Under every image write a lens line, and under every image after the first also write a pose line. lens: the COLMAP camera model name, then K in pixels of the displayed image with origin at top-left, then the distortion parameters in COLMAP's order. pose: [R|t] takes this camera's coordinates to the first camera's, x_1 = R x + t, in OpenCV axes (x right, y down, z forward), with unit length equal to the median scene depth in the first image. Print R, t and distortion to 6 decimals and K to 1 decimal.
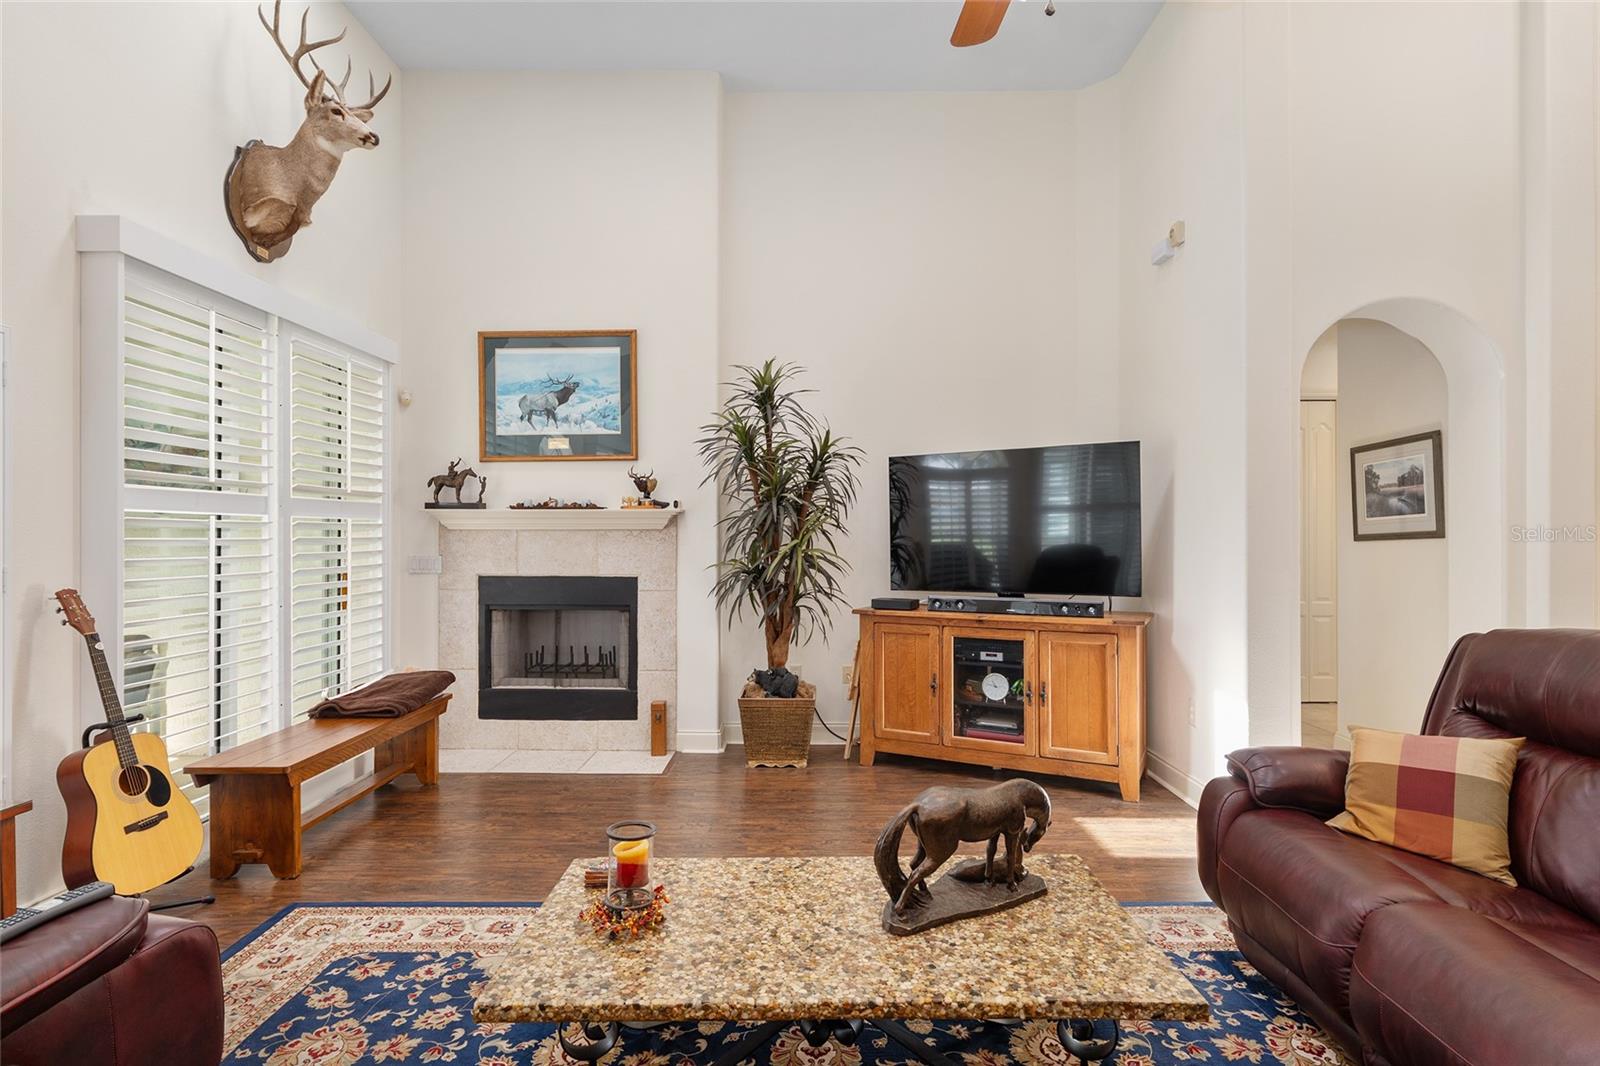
lens RADIAL K [[819.5, 0, 798.4], [0, 819.5, 535.5], [0, 0, 1]] dist [0.000784, 0.000048]
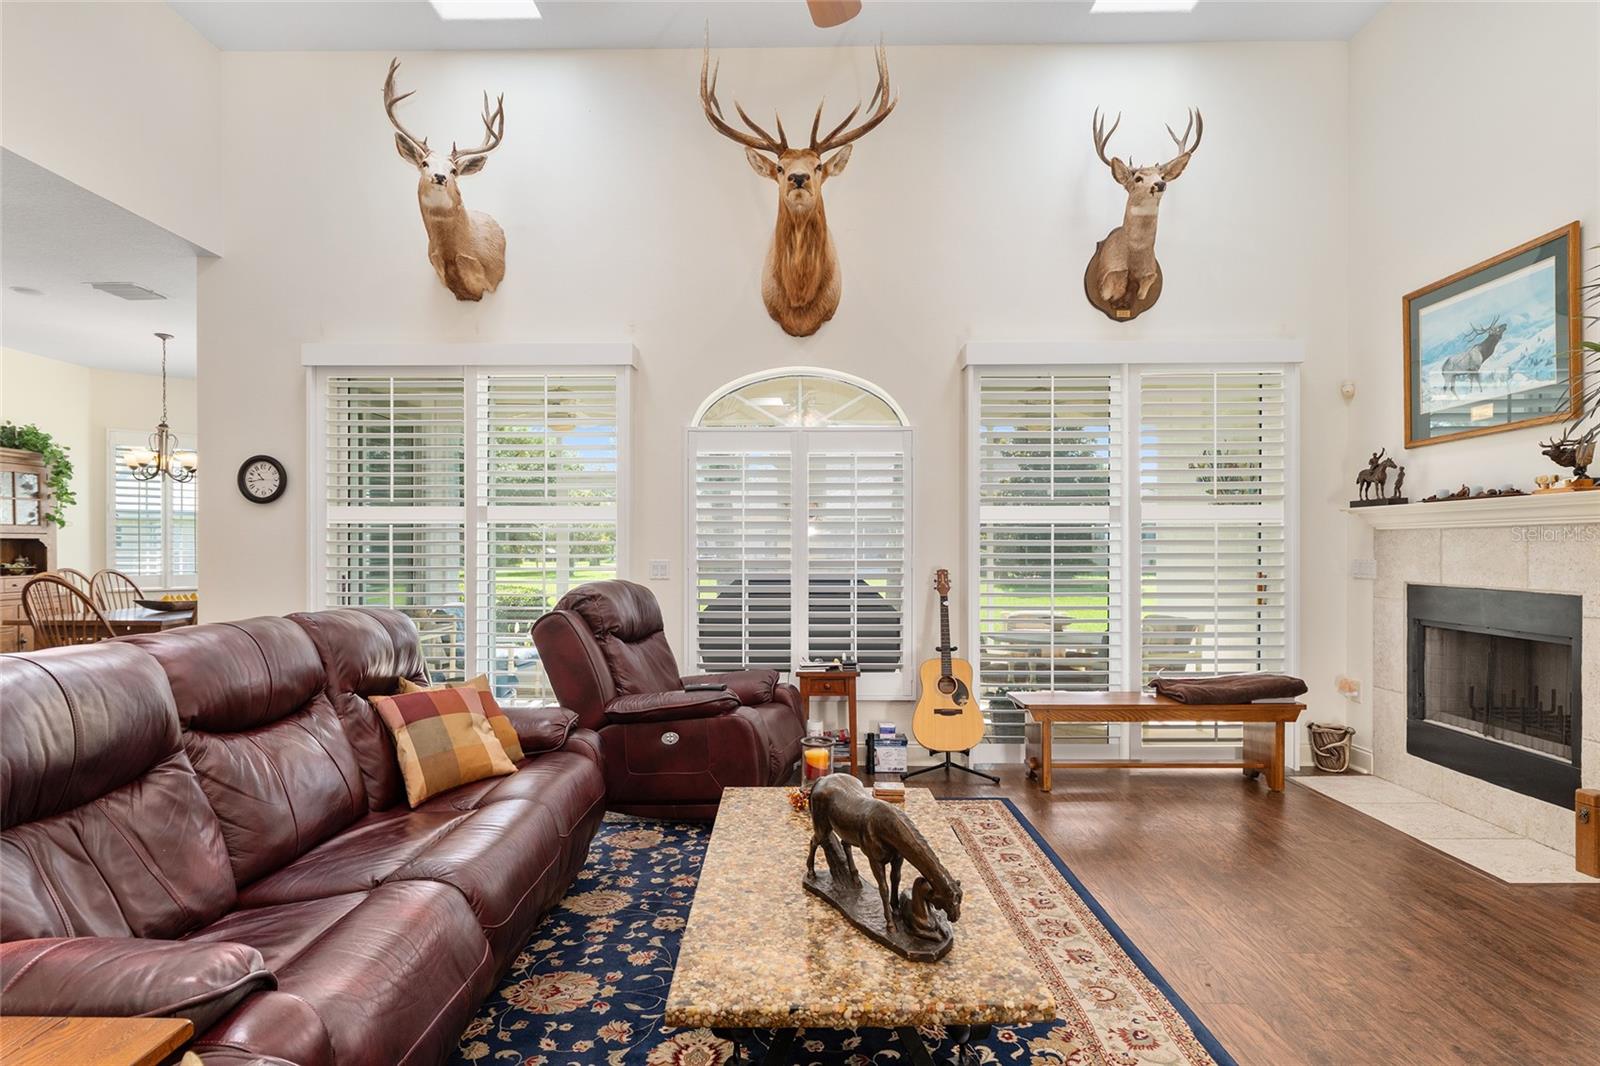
lens RADIAL K [[836.1, 0, 795.2], [0, 836.1, 549.4], [0, 0, 1]] dist [0.001405, 0.000415]
pose [[0.001258, 0.002760, -0.999995, 0.480029], [0.002989, 0.999992, 0.002764, 0.009516], [0.999995, -0.002993, 0.001250, 0.373160]]
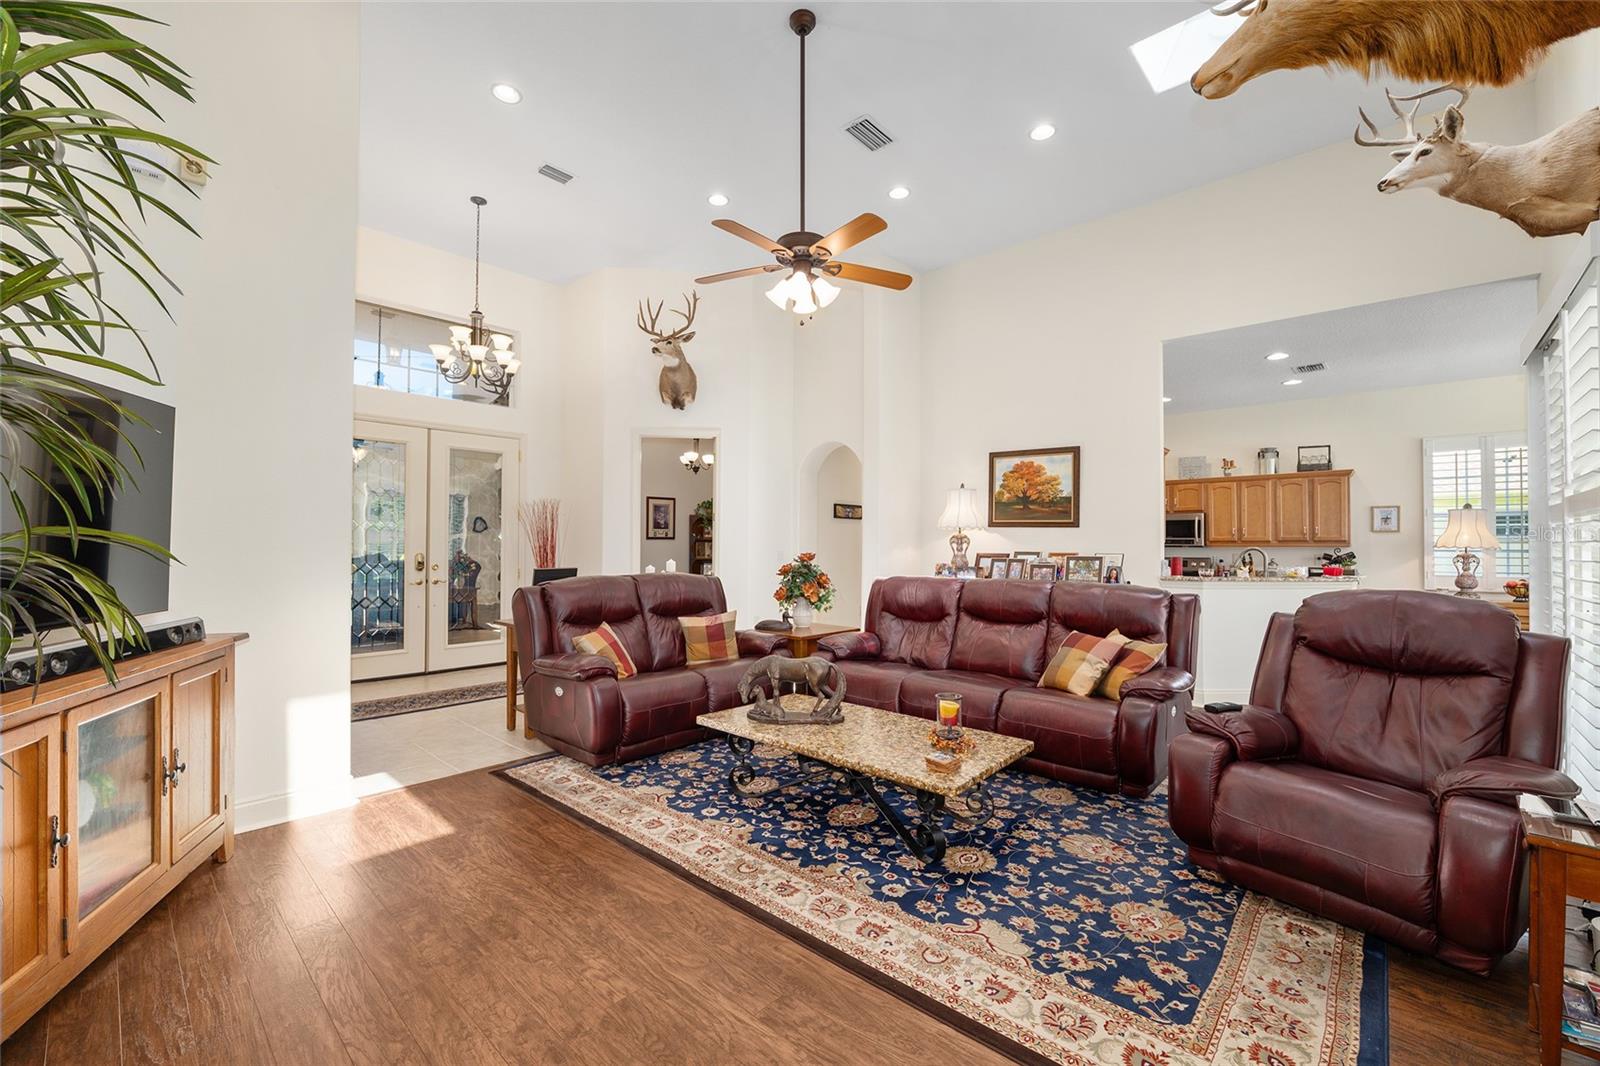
lens RADIAL K [[652.5, 0, 795.8], [0, 652.5, 534.3], [0, 0, 1]] dist [-0.010704, 0.000394]
pose [[-0.743410, 0.008335, 0.668784, -0.361802], [-0.006020, 0.999798, -0.019151, 0.009889], [-0.668809, -0.018263, -0.743210, 0.903898]]
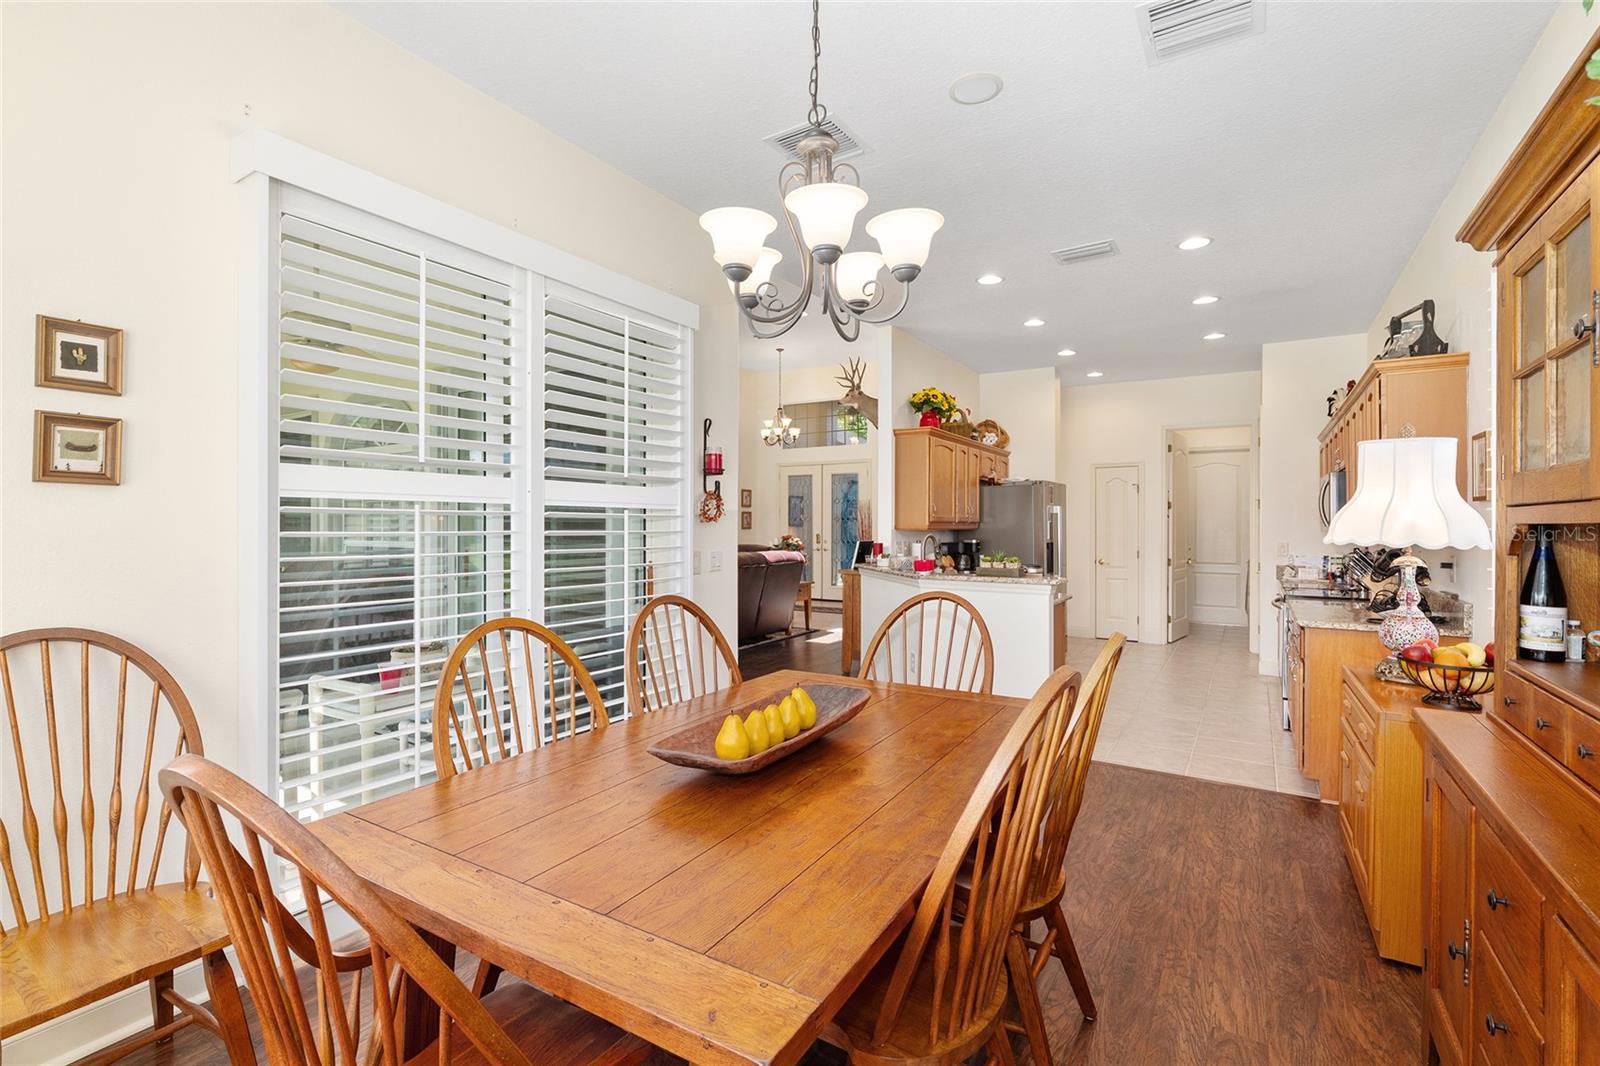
lens RADIAL K [[713.4, 0, 799.6], [0, 713.4, 525.8], [0, 0, 1]] dist [-0.001376, -0.000090]
pose [[0.521469, 0.001128, 0.853269, -1.182298], [-0.006425, 0.999976, 0.002605, -0.007994], [-0.853246, -0.006841, 0.521464, -0.831008]]
